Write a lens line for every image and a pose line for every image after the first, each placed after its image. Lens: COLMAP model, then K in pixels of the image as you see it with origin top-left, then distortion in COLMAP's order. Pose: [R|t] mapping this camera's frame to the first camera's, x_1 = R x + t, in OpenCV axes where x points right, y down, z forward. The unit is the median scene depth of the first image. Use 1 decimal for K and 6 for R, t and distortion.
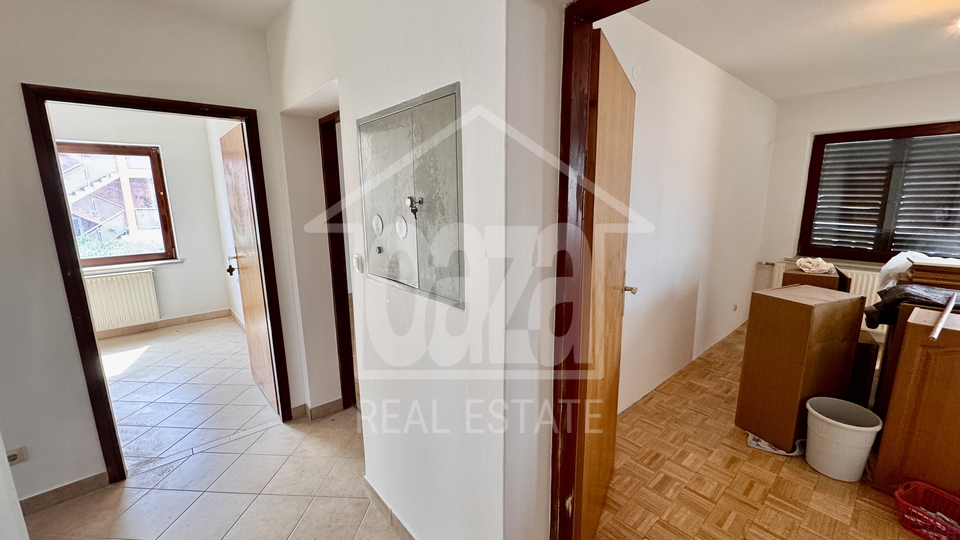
lens RADIAL K [[384.0, 0, 480.0], [0, 384.0, 268.4], [0, 0, 1]] dist [-0.005437, 0.000621]
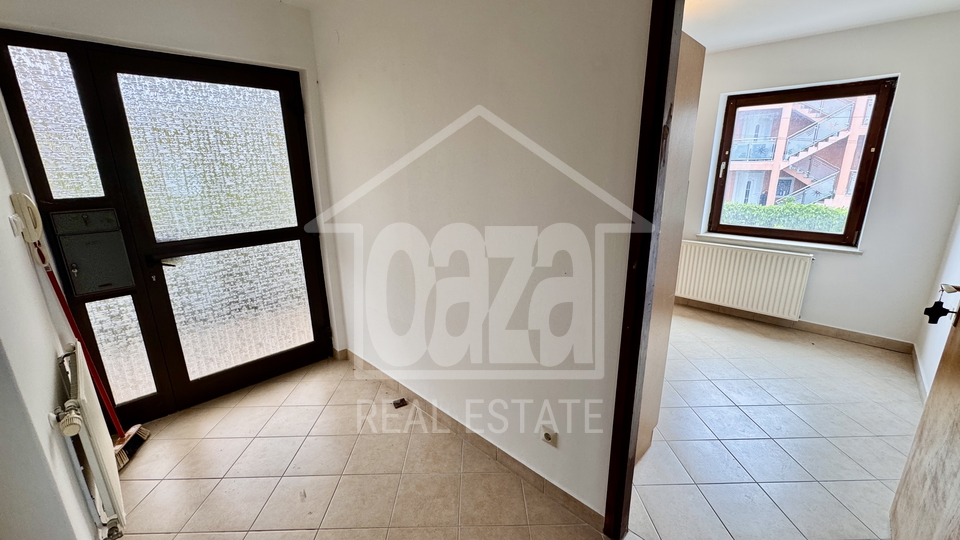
lens RADIAL K [[384.0, 0, 480.1], [0, 384.0, 268.2], [0, 0, 1]] dist [-0.005437, 0.000621]
pose [[0.077729, 0.270369, -0.959614, -0.296023], [-0.176562, 0.951045, 0.253653, -0.074956], [0.981216, 0.149715, 0.121661, 0.440877]]
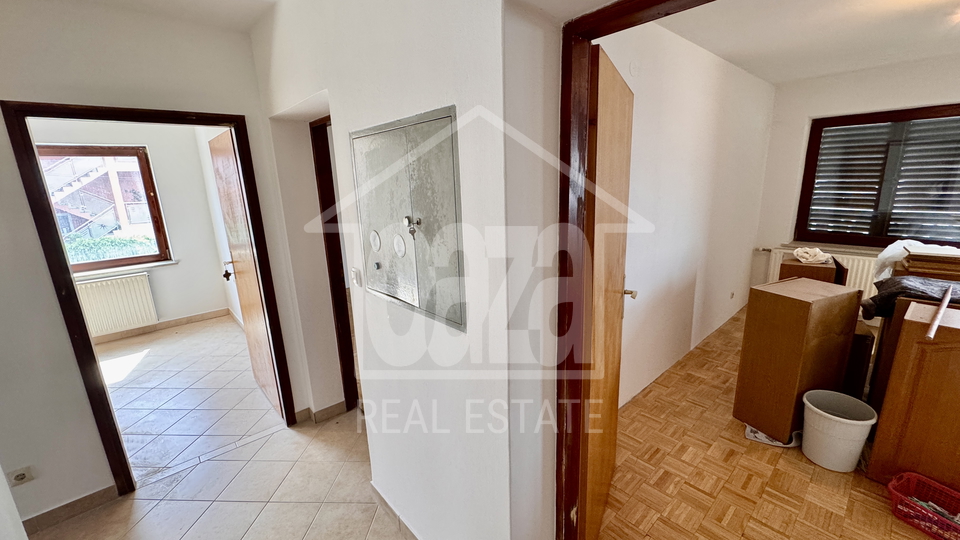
lens RADIAL K [[384.0, 0, 480.5], [0, 384.0, 268.3], [0, 0, 1]] dist [-0.005437, 0.000621]
pose [[0.999601, -0.026970, 0.008356, -0.003458], [0.026582, 0.998699, 0.043523, -0.044194], [-0.009519, -0.043284, 0.999017, 0.004751]]
